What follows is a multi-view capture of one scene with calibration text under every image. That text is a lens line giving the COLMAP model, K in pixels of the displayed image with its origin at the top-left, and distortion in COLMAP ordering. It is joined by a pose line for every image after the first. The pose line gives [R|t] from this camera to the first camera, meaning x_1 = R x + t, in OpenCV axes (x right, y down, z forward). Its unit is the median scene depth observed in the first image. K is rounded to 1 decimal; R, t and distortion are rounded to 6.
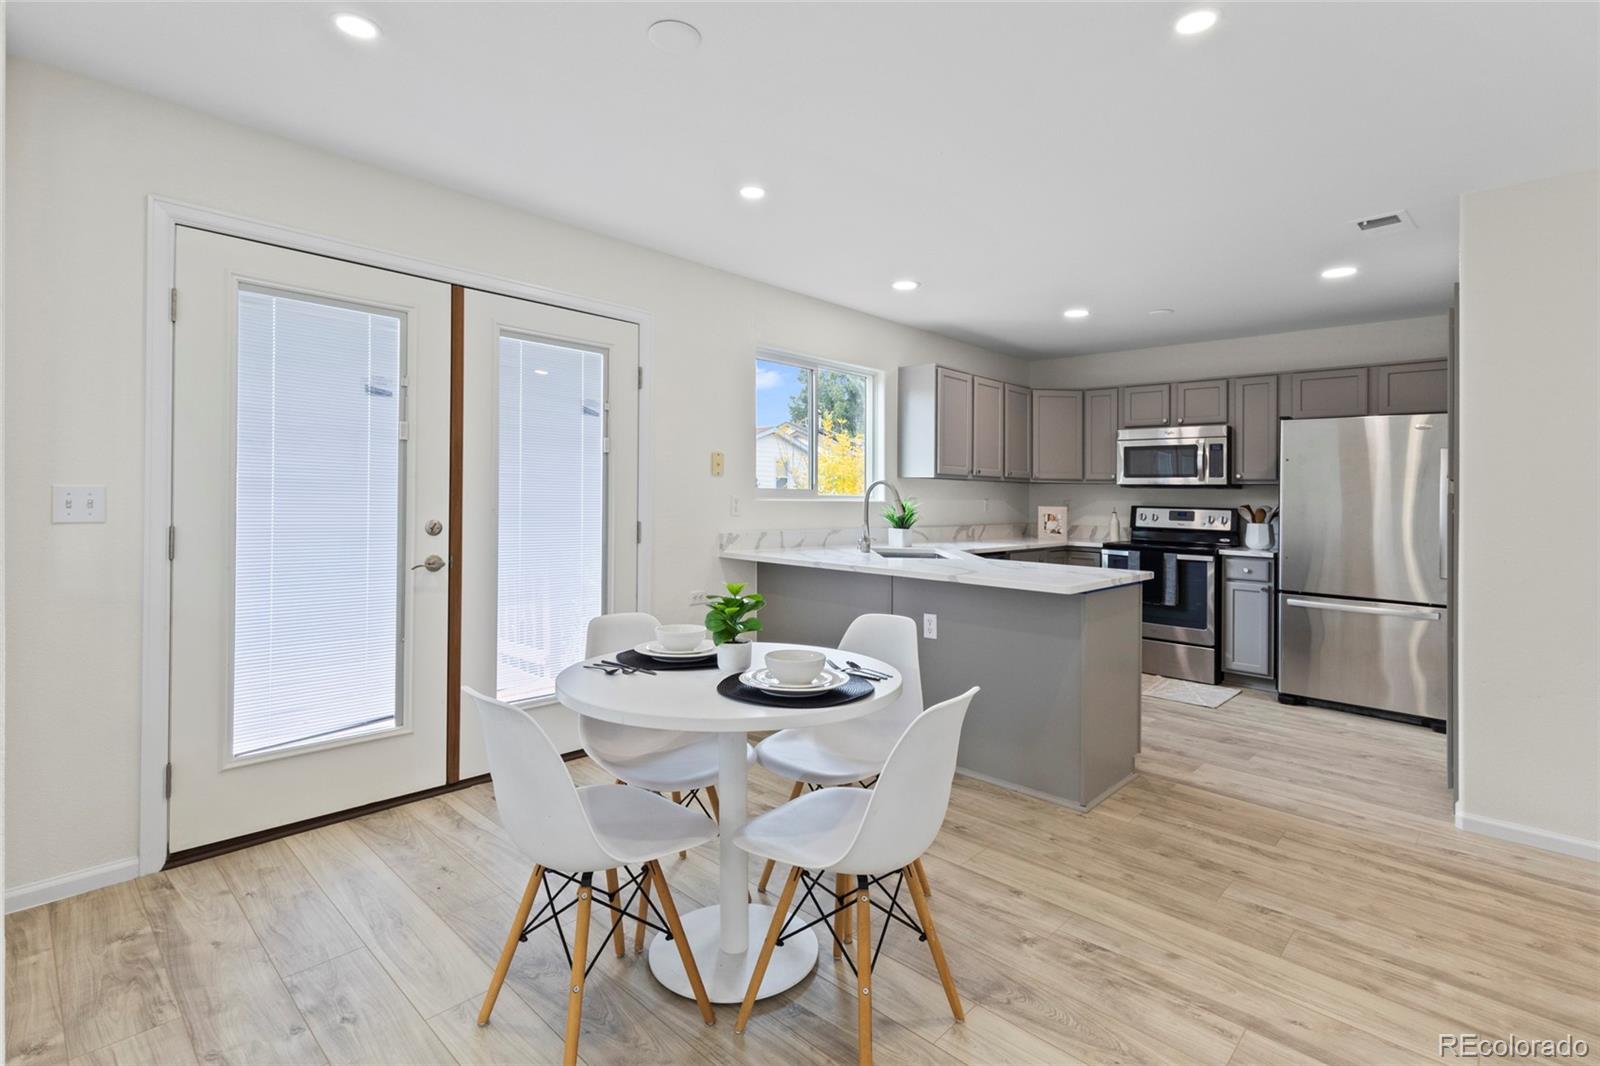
lens RADIAL K [[759.2, 0, 793.1], [0, 759.2, 498.2], [0, 0, 1]] dist [-0.000665, 0.000193]
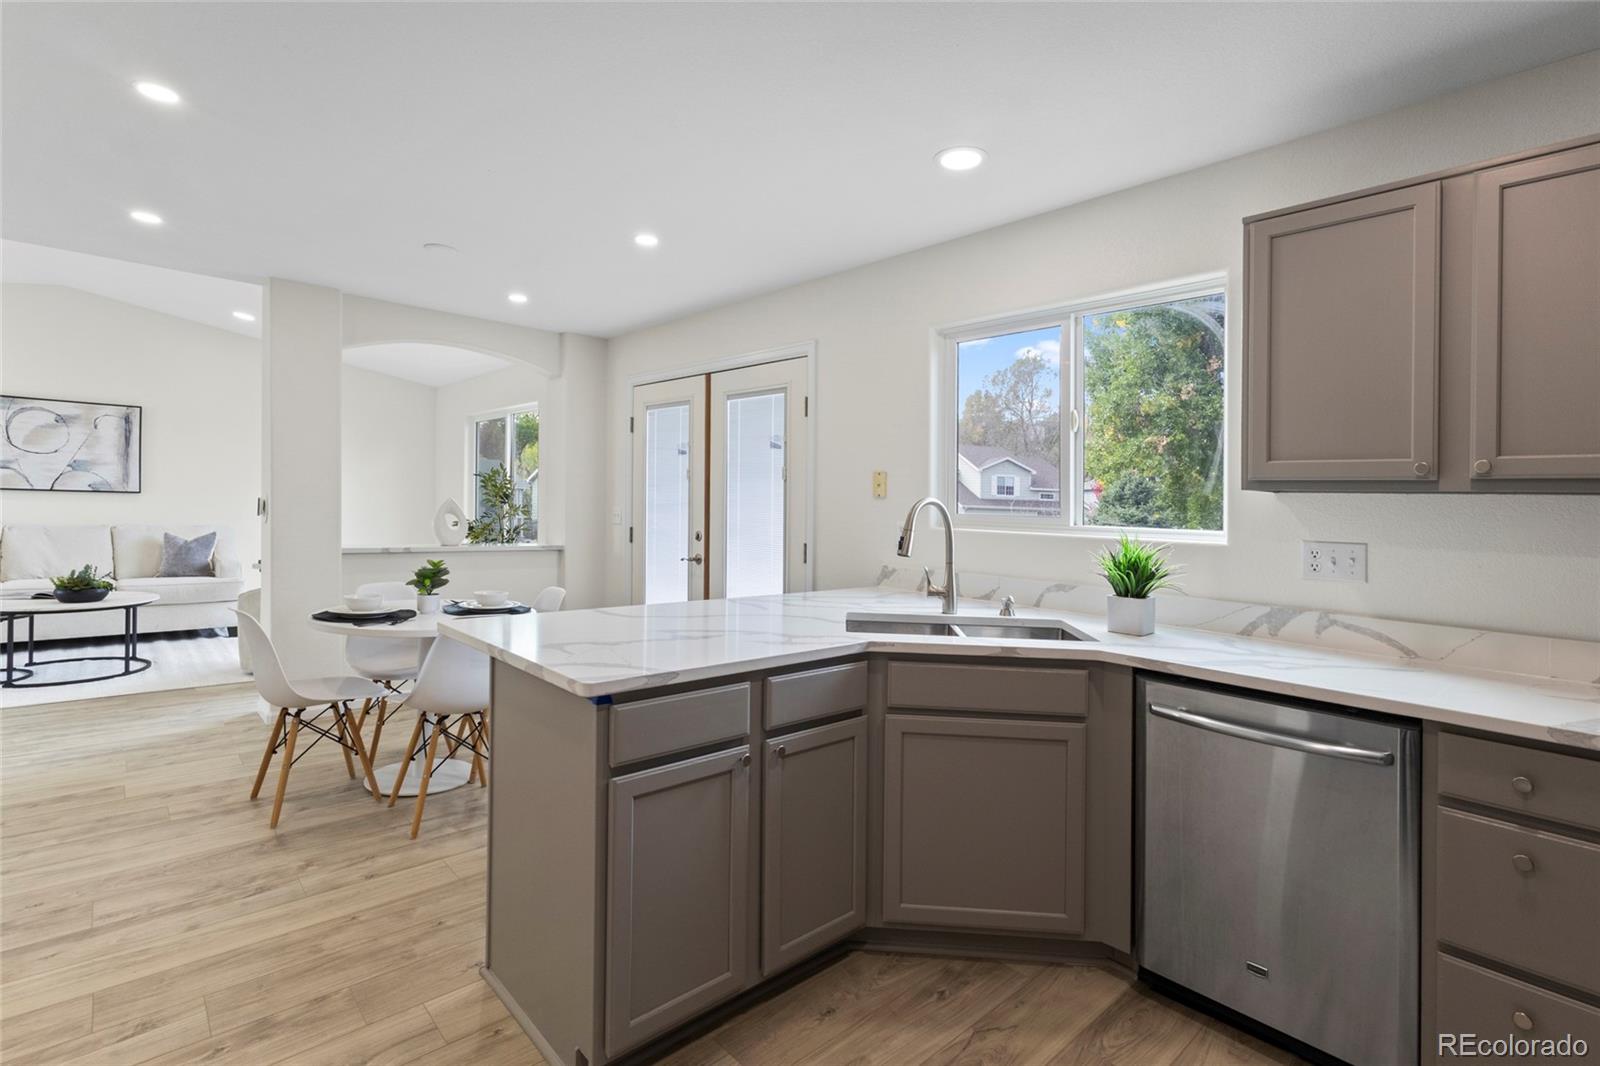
lens RADIAL K [[746.2, 0, 804.8], [0, 746.2, 523.0], [0, 0, 1]] dist [0.001257, 0.000234]
pose [[-0.058449, 0.005545, -0.998275, 0.605969], [-0.037601, 0.999263, 0.007752, -0.003533], [0.997582, 0.037989, -0.058197, 0.768026]]
